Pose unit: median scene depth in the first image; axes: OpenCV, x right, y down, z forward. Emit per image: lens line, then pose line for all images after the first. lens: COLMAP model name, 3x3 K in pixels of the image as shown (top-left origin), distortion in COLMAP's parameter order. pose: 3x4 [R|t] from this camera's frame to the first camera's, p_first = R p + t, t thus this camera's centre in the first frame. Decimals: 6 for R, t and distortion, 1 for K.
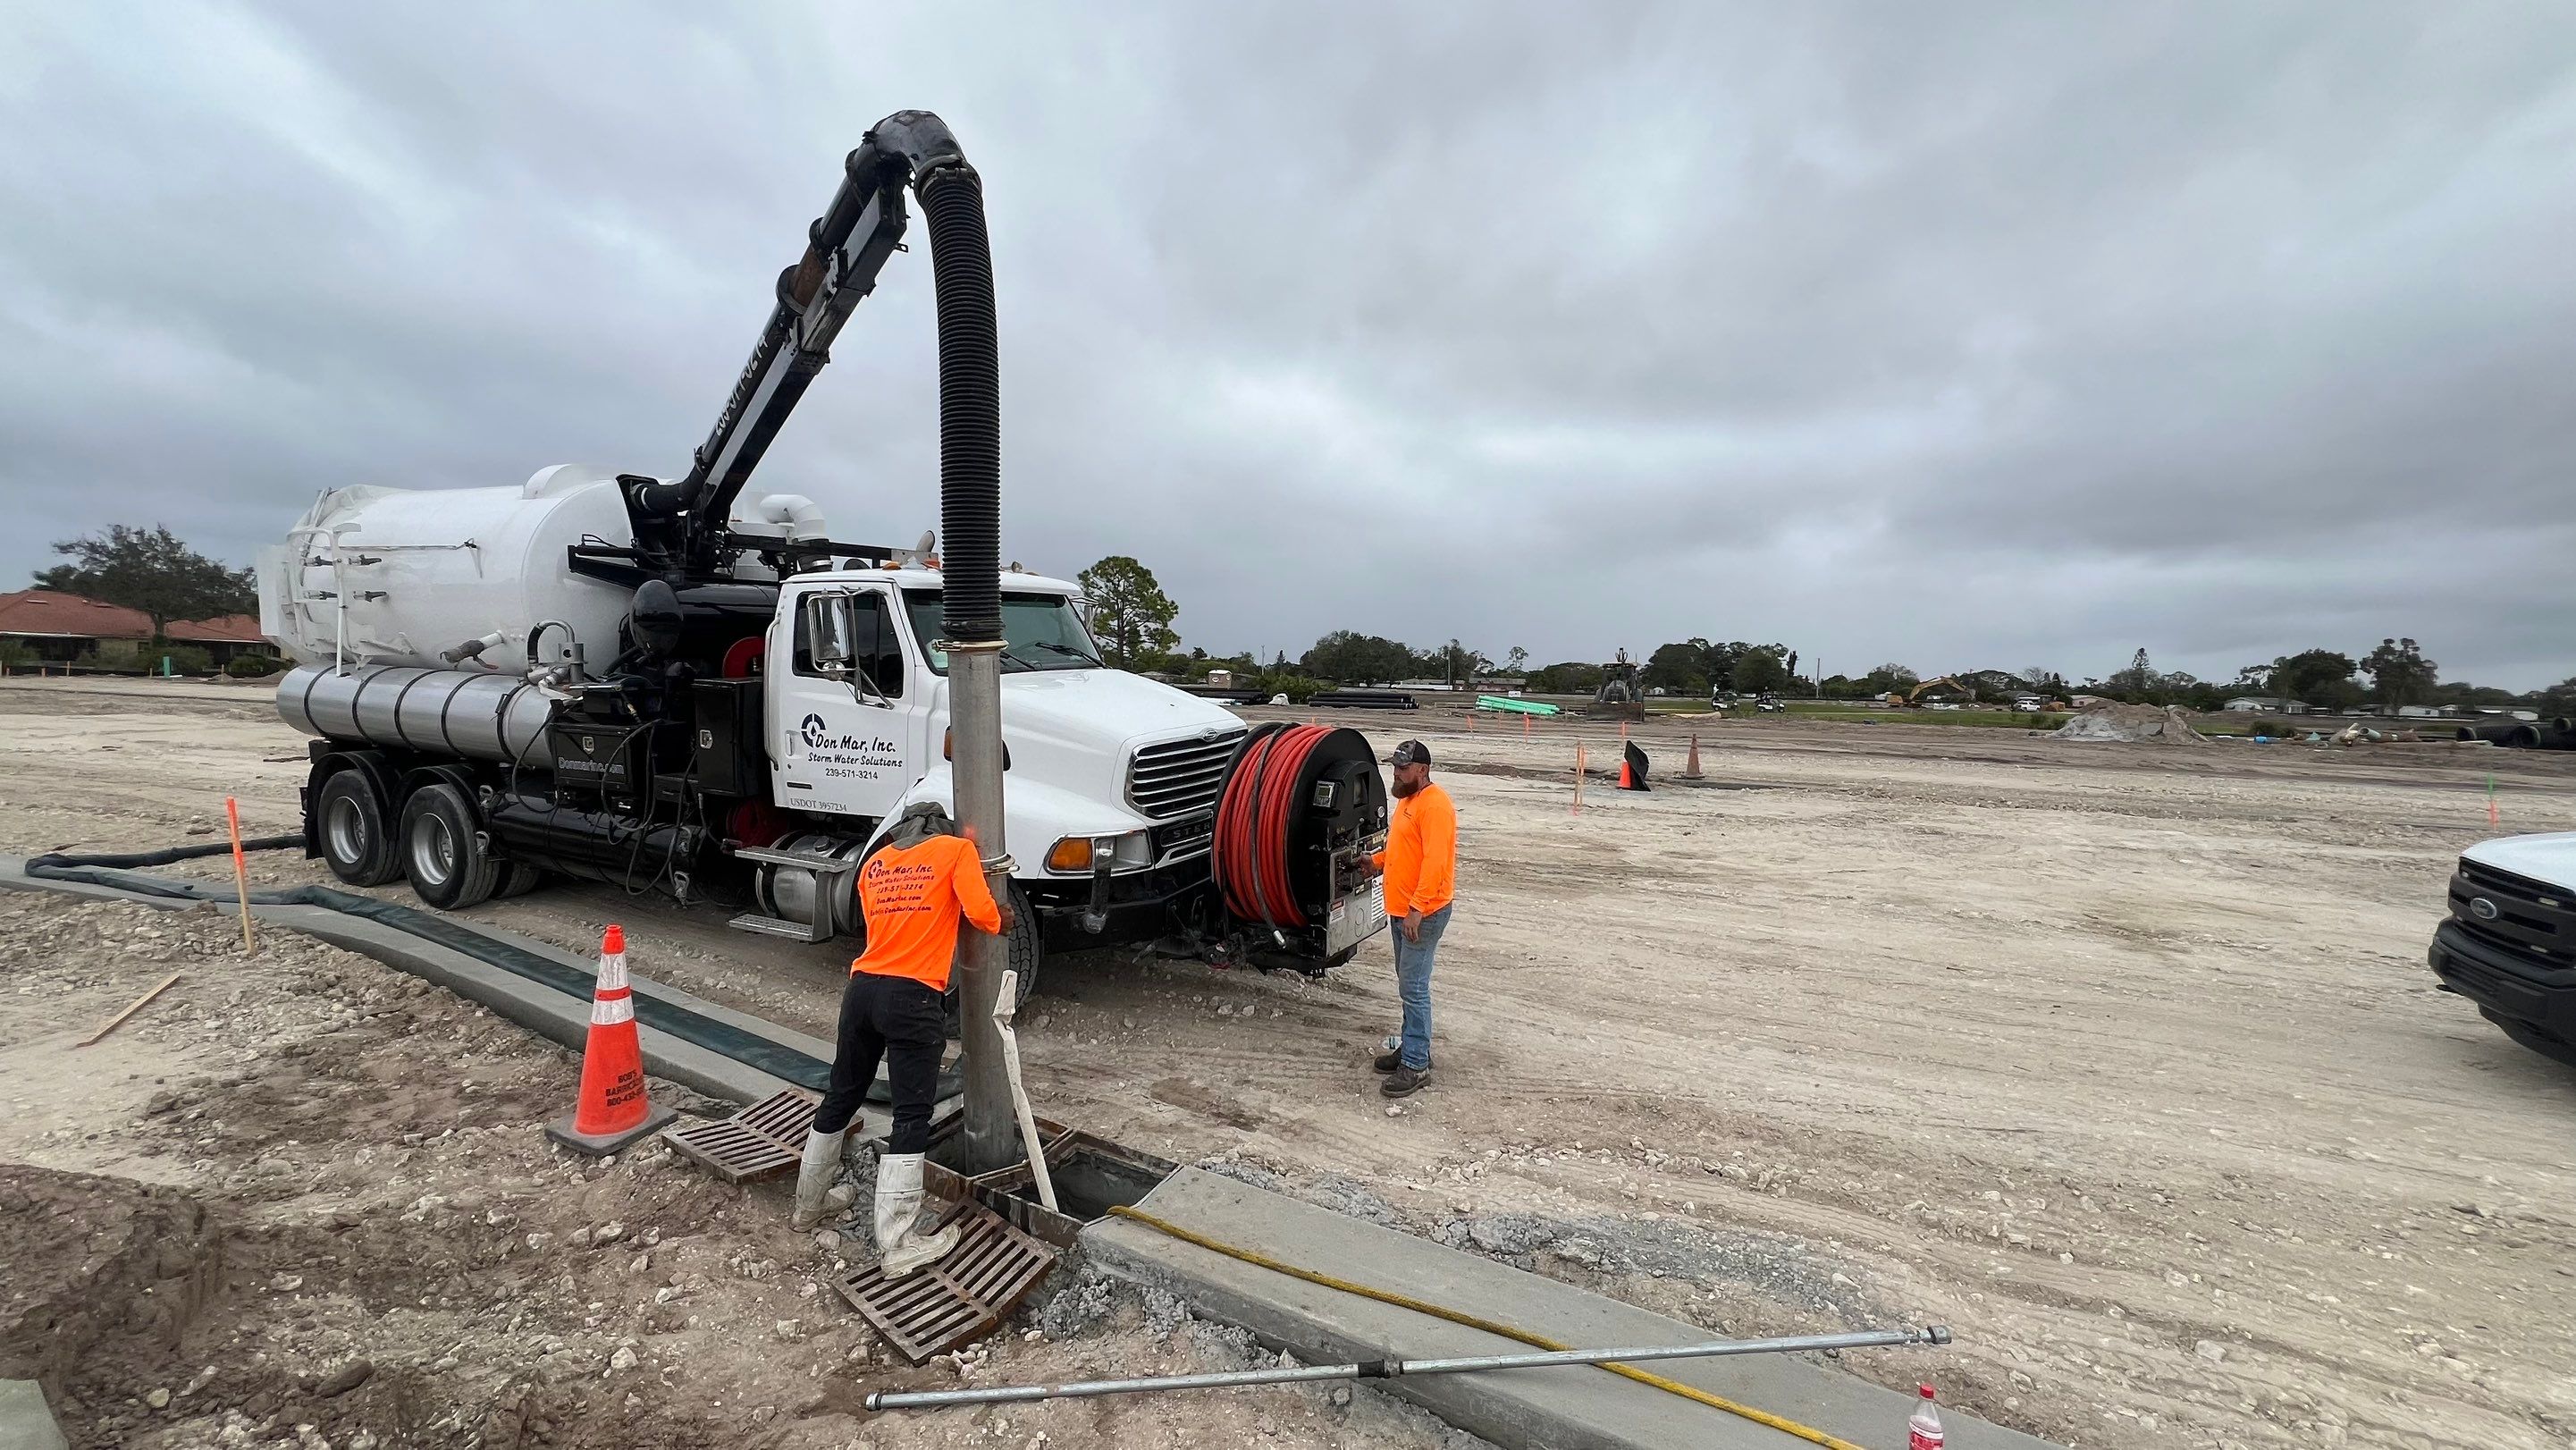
lens RADIAL K [[1044.3, 0, 1277.9], [0, 1044.3, 727.7], [0, 0, 1]] dist [0.002221, 0.000573]
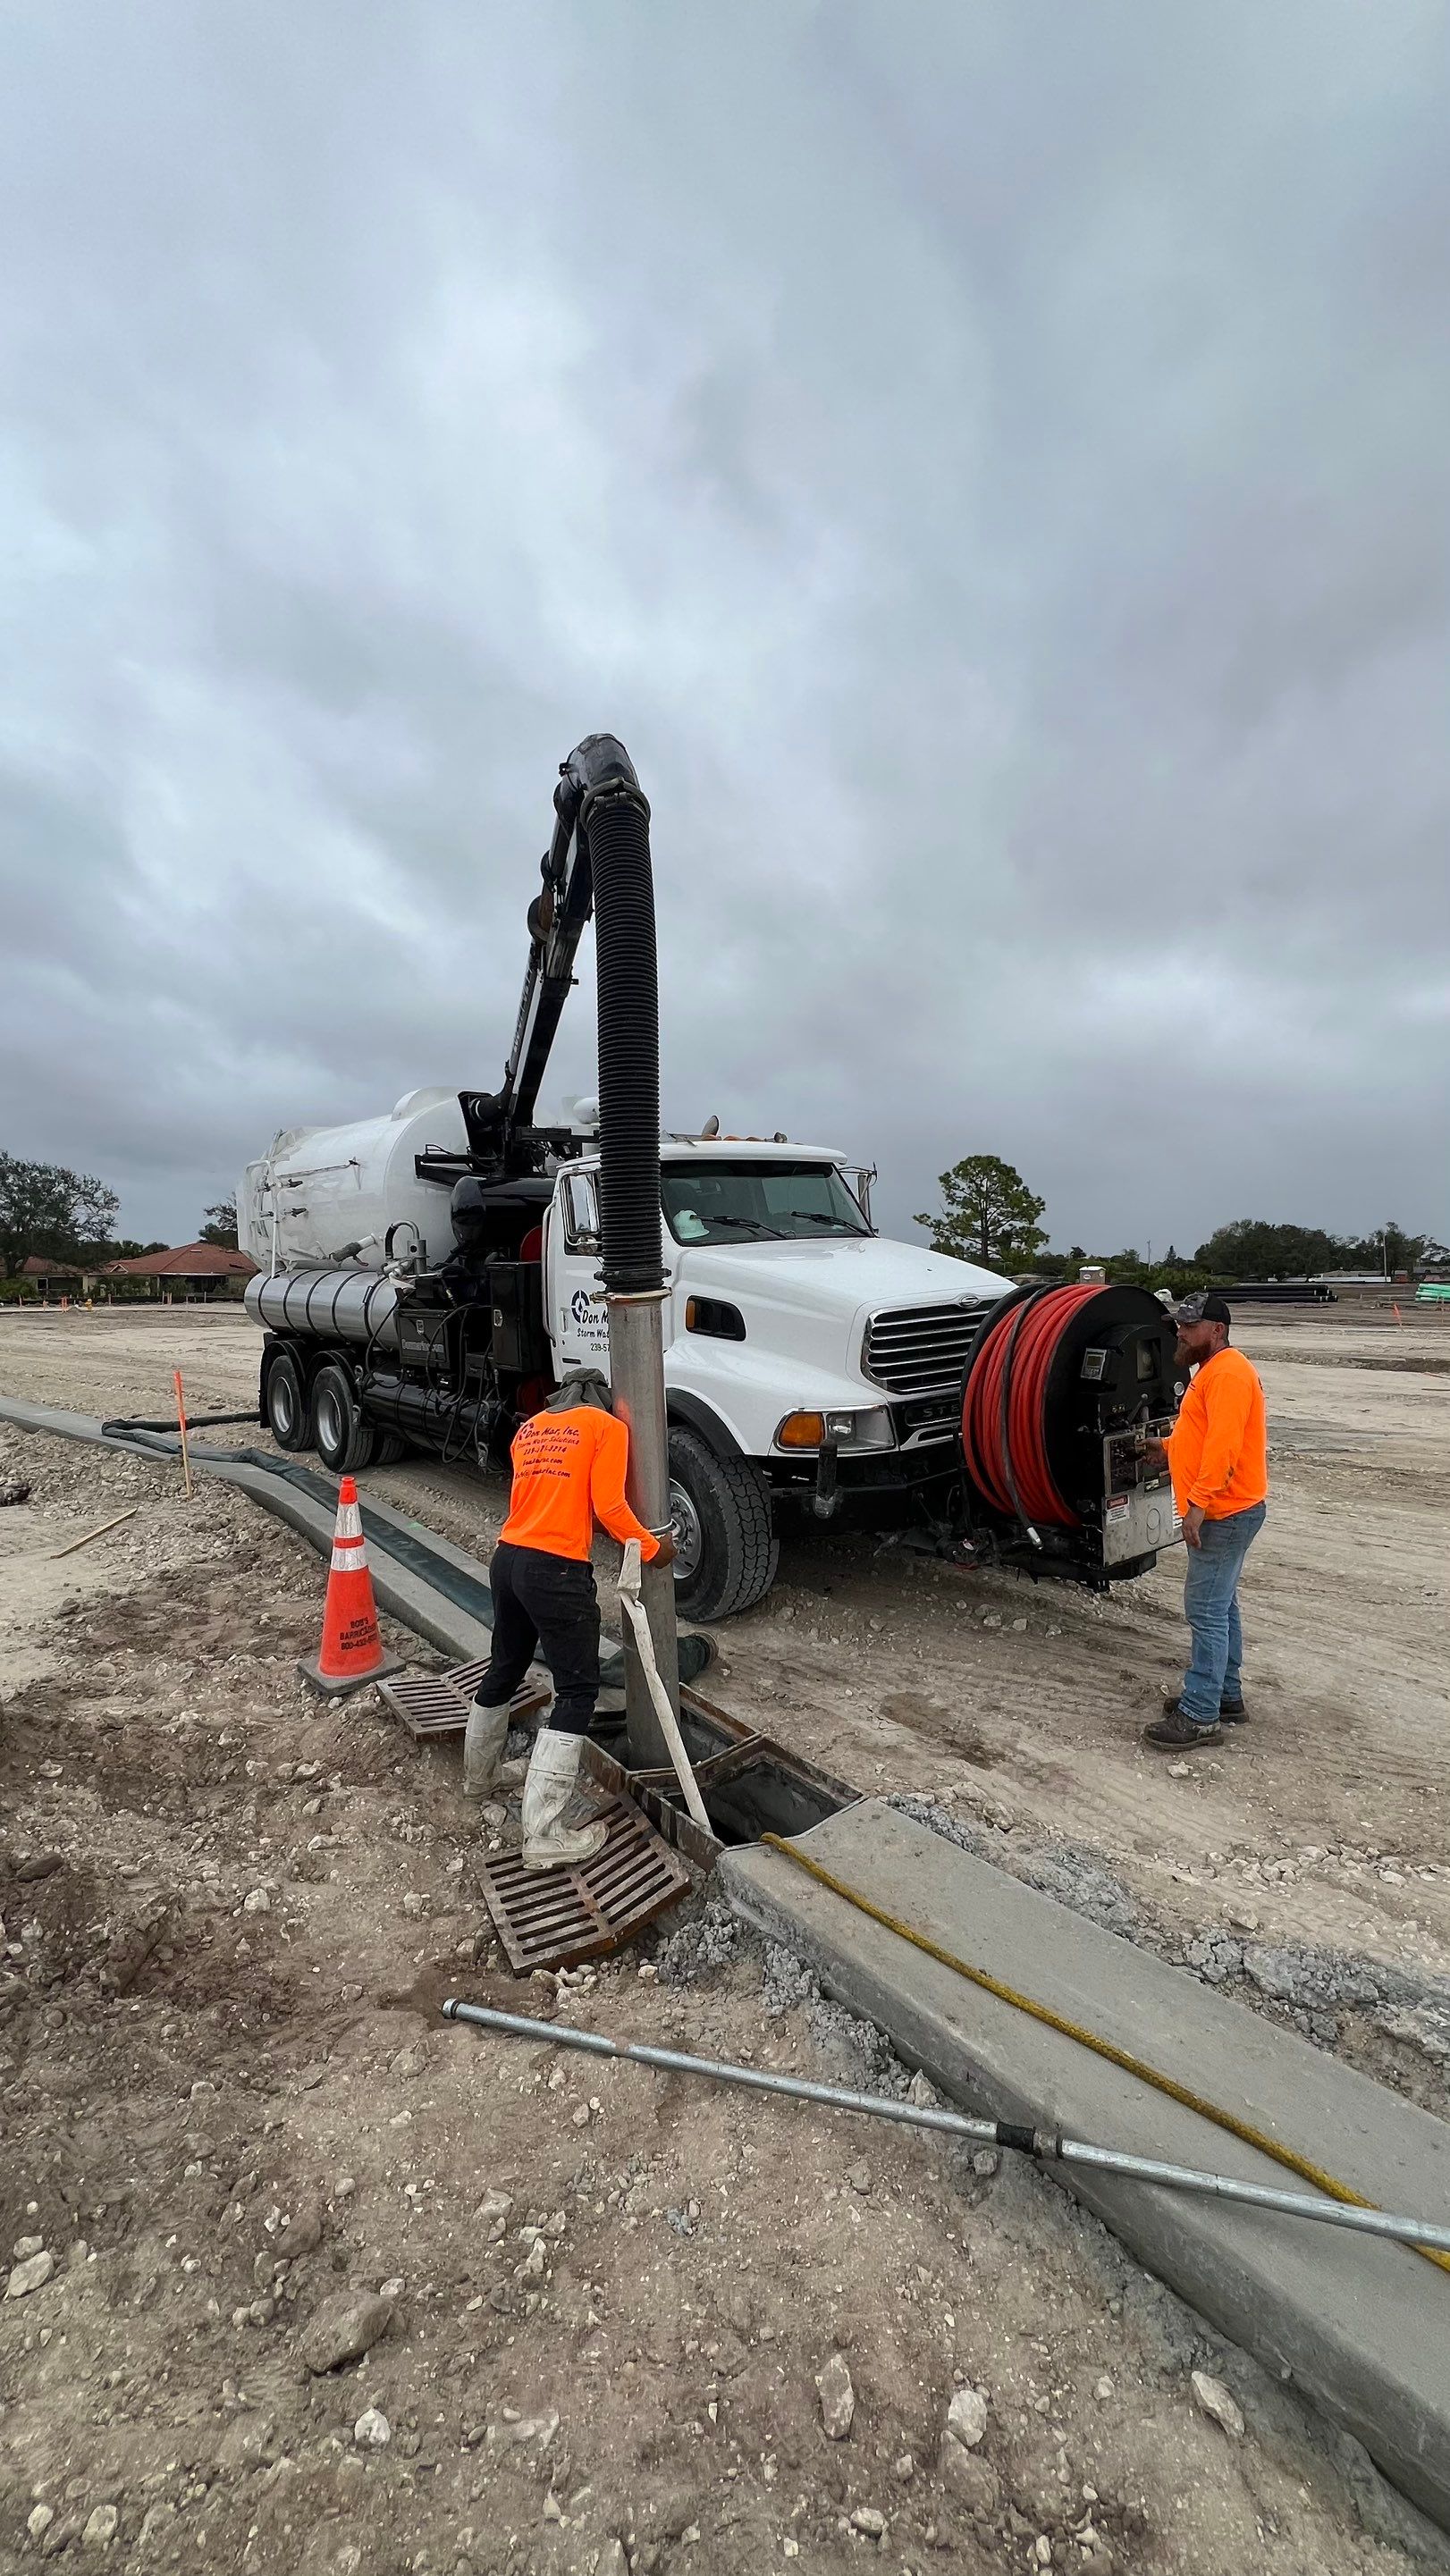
lens RADIAL K [[1036.3, 0, 725.0], [0, 1036.3, 1288.0], [0, 0, 1]] dist [0.000023, 0.000323]
pose [[0.915905, -0.031259, -0.400176, 0.114980], [0.012634, 0.998714, -0.049095, 0.043645], [0.401197, 0.039911, 0.915122, 0.147997]]
